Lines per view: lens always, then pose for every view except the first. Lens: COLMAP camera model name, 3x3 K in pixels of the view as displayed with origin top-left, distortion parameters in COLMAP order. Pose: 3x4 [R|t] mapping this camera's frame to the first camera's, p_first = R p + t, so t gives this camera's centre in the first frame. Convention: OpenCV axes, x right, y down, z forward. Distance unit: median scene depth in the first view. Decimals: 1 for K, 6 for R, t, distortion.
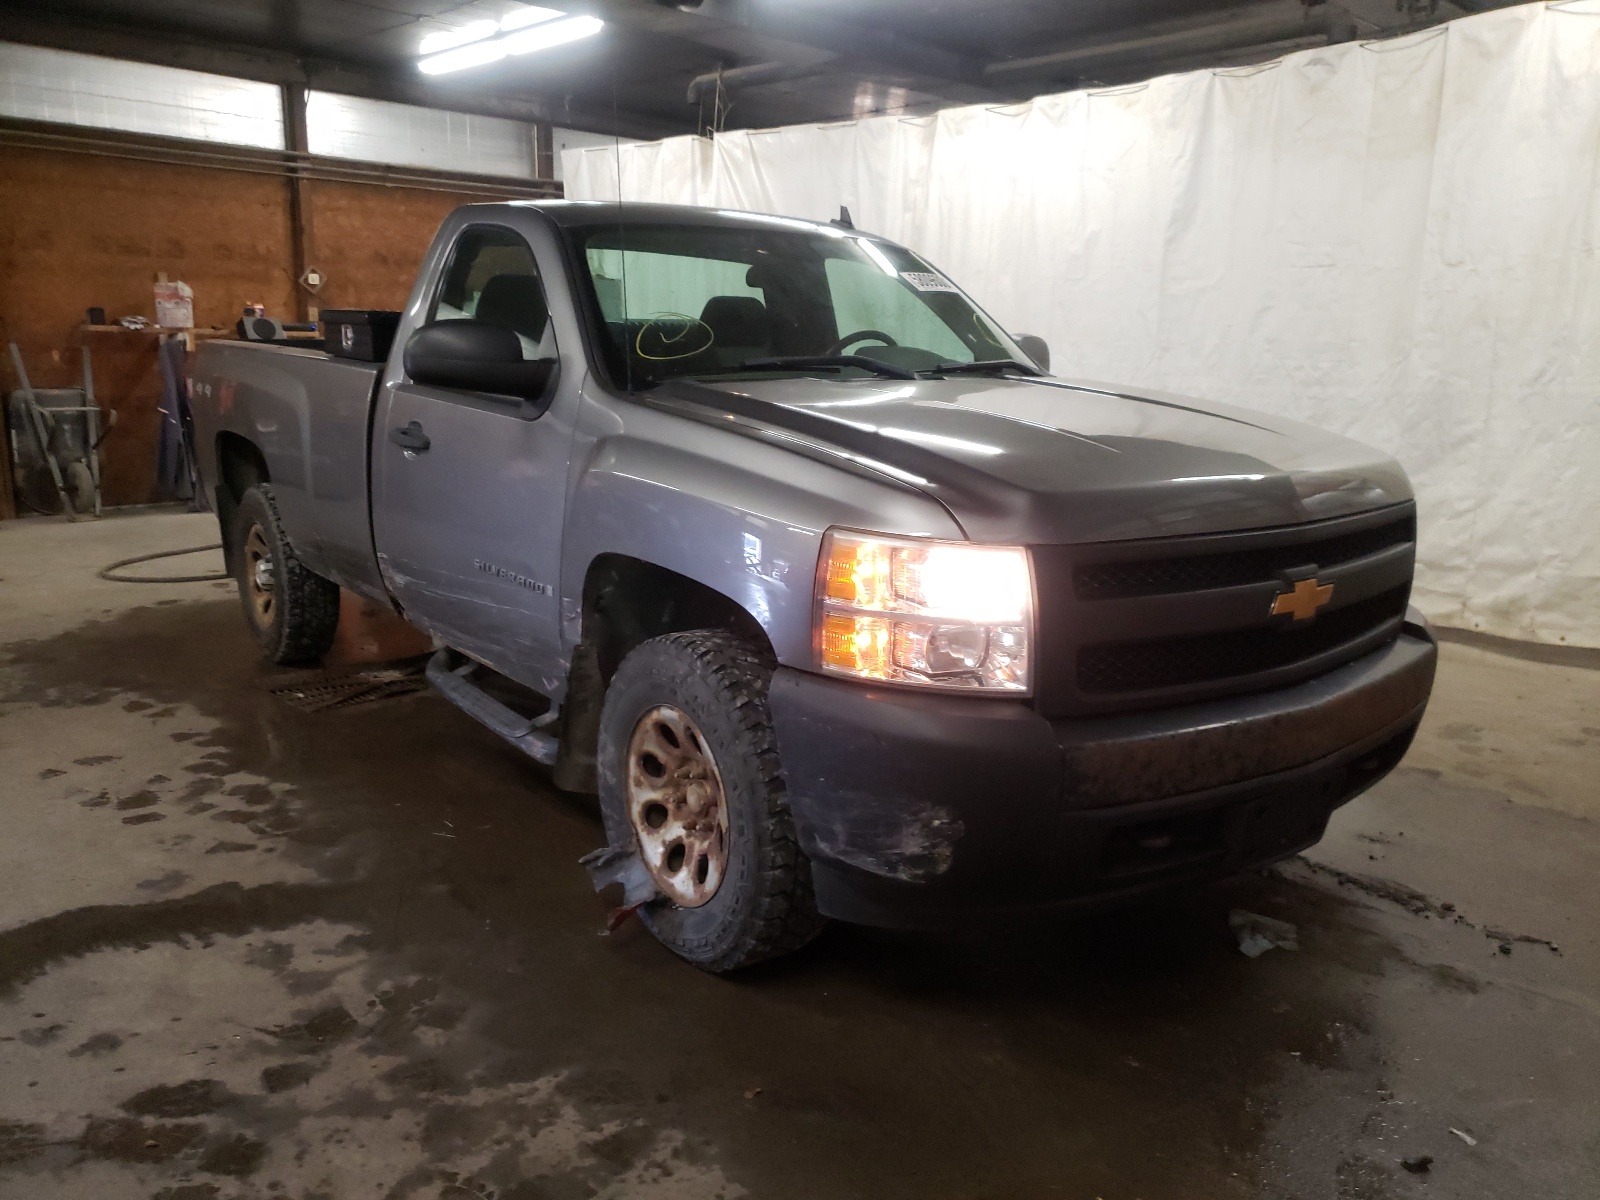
lens RADIAL K [[1263.6, 0, 794.5], [0, 1263.6, 590.7], [0, 0, 1]] dist [-0.015721, 0.033407]
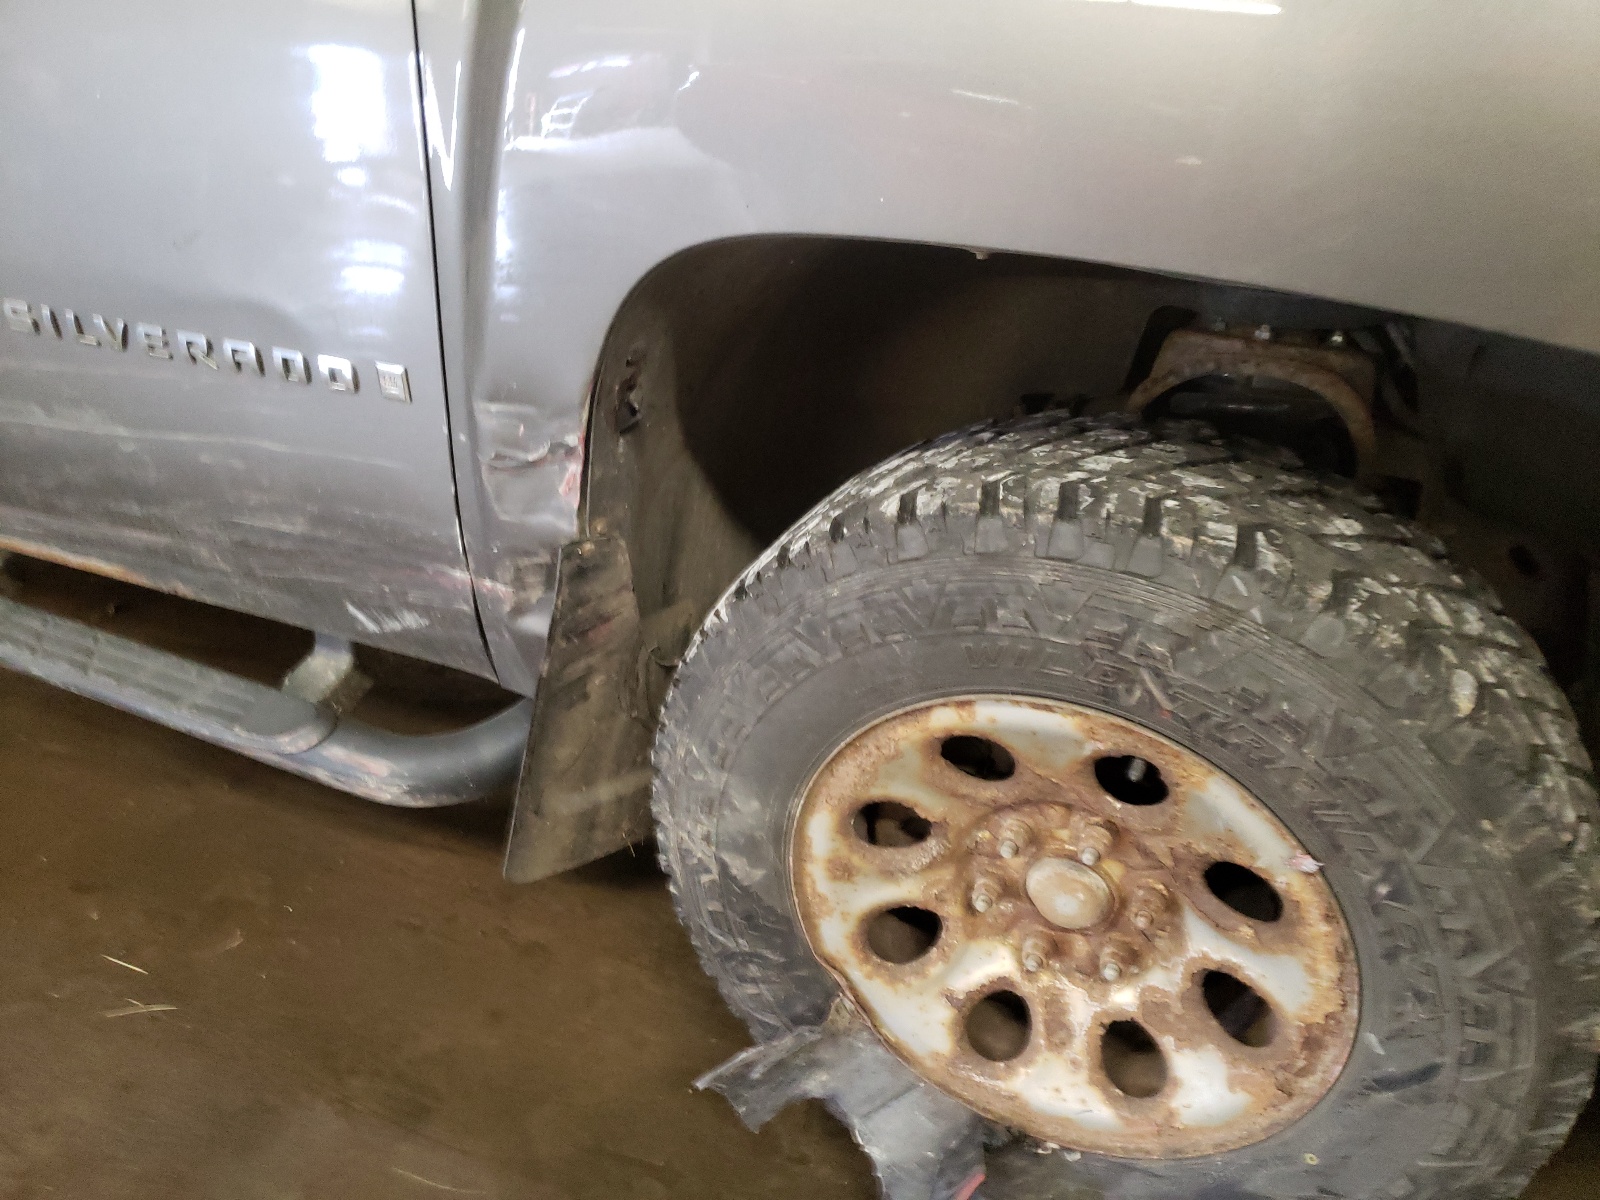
lens RADIAL K [[1263.6, 0, 800.6], [0, 1263.6, 600.3], [0, 0, 1]] dist [-0.015721, 0.033407]
pose [[0.880863, -0.250165, 0.401867, -0.263240], [0.111528, 0.934727, 0.337413, -0.048645], [-0.460045, -0.252395, 0.851267, 0.708253]]
